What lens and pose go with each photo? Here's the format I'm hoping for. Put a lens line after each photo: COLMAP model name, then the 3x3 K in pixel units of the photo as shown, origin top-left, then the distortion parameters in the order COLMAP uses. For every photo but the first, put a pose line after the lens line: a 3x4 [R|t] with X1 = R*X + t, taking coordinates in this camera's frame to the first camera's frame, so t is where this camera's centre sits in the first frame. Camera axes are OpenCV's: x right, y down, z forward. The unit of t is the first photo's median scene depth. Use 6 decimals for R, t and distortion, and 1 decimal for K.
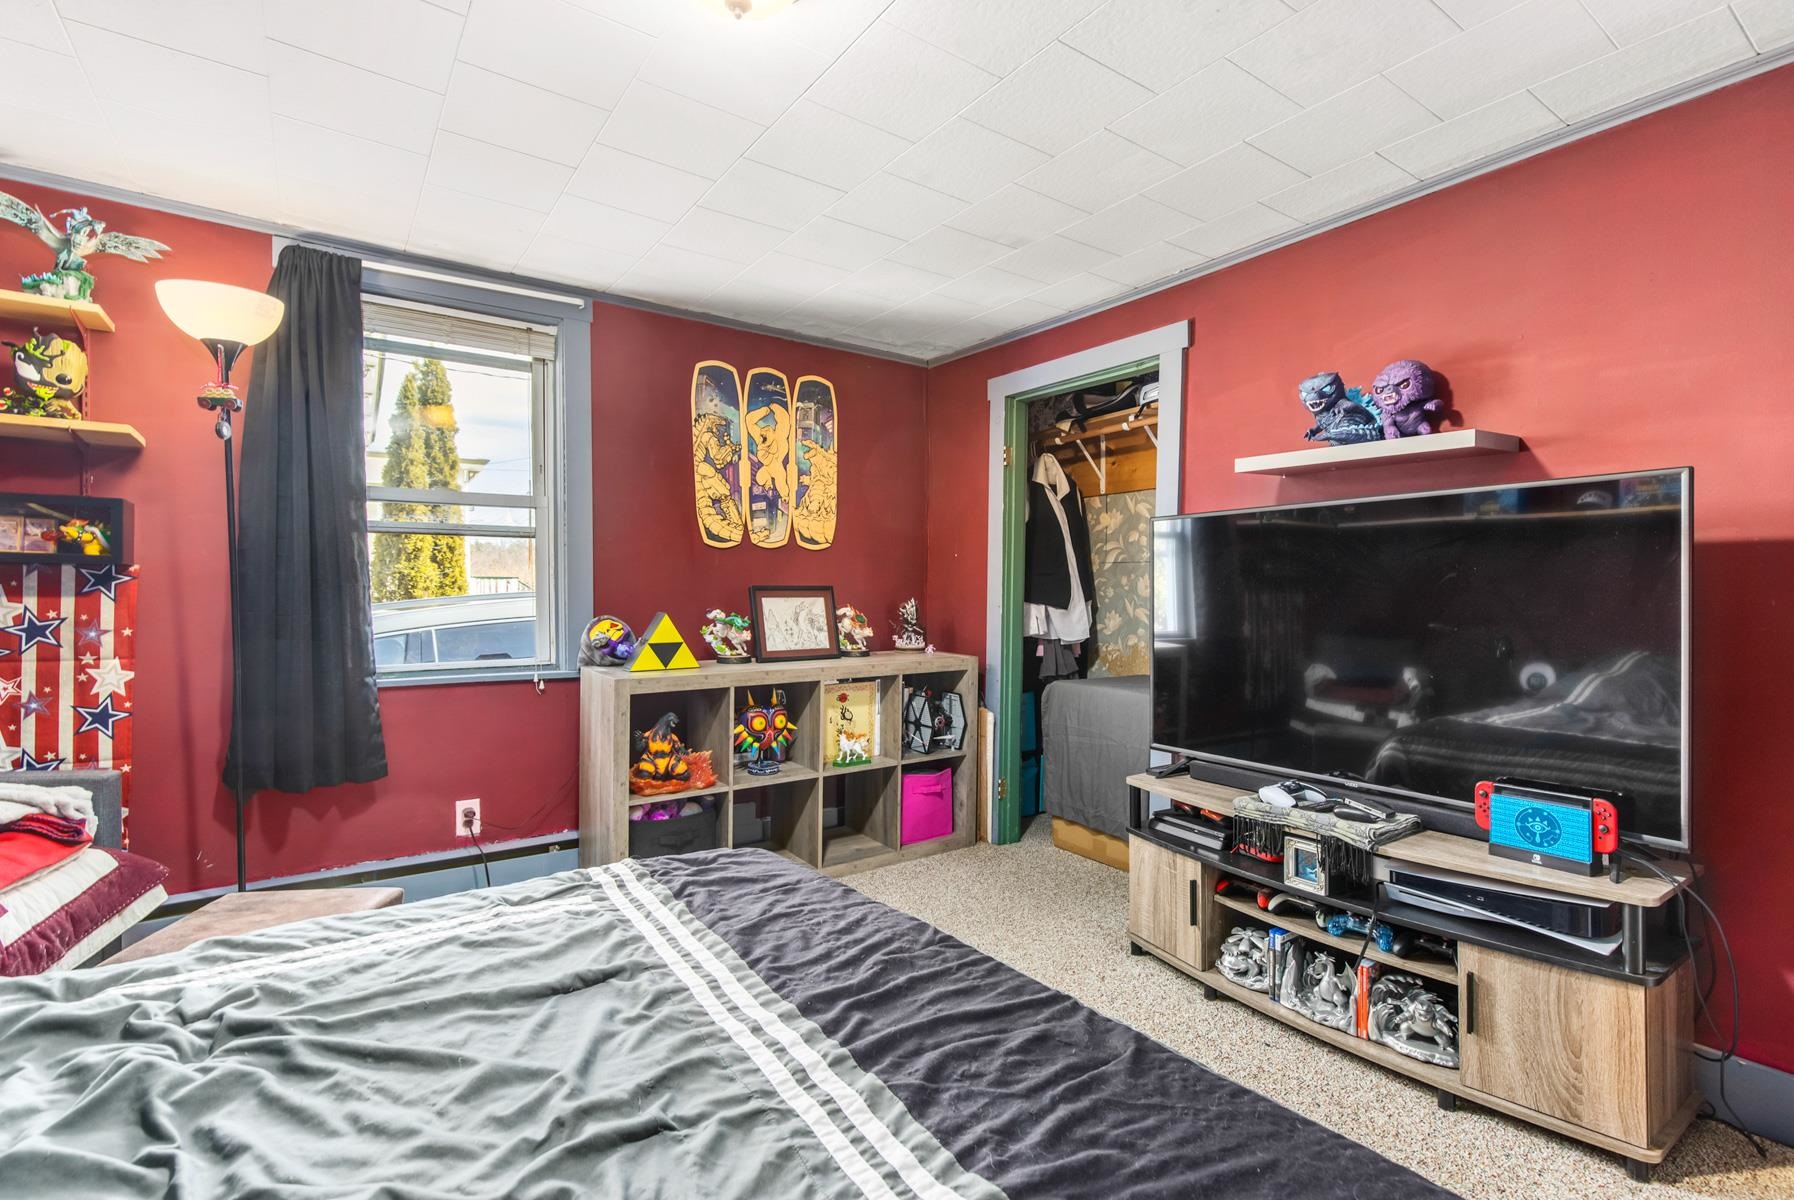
lens RADIAL K [[811.6, 0, 868.7], [0, 811.6, 599.9], [0, 0, 1]] dist [0.013948, 0.000157]
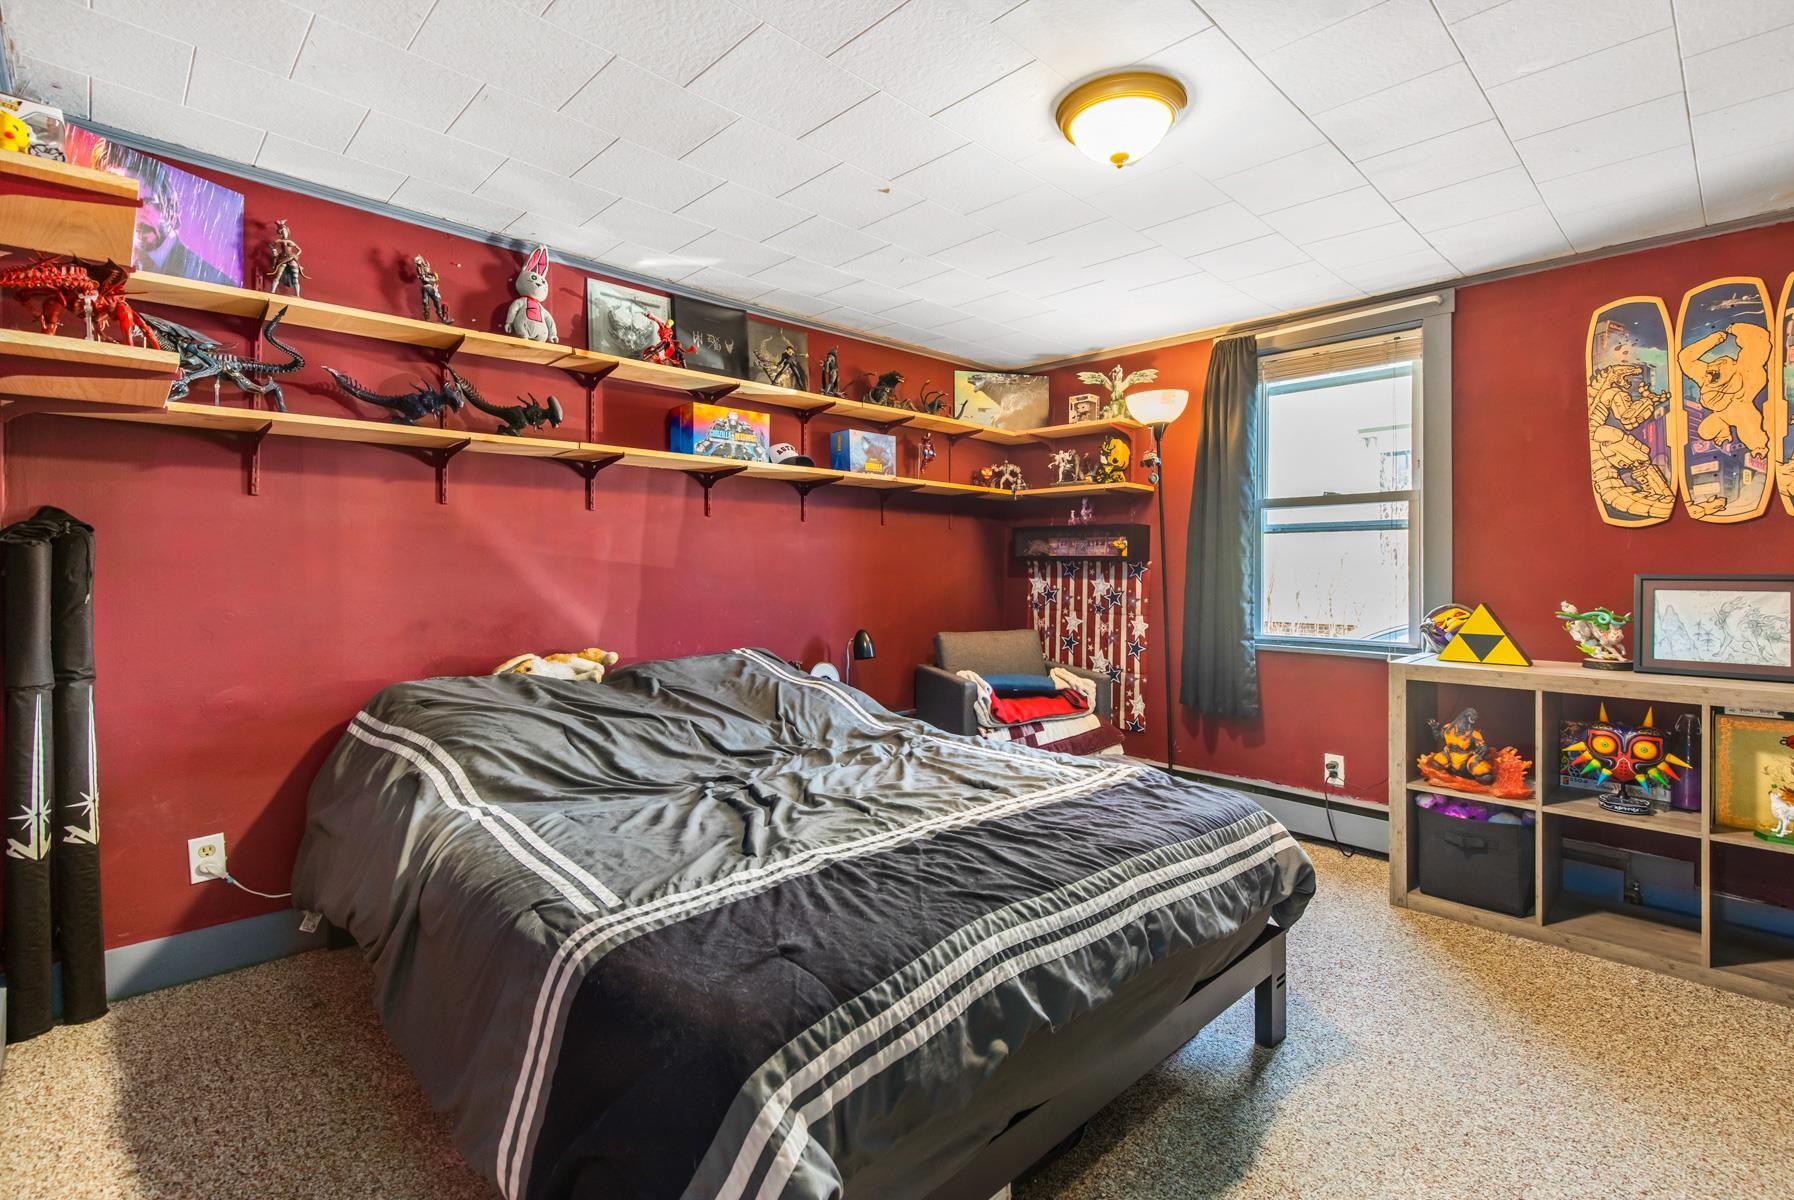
lens RADIAL K [[822.4, 0, 964.7], [0, 822.4, 582.9], [0, 0, 1]] dist [0.001675, -0.000141]
pose [[0.217107, 0.010290, -0.976094, 0.691088], [-0.021175, 0.999759, 0.005830, 0.000469], [0.975918, 0.019403, 0.217272, 0.262522]]
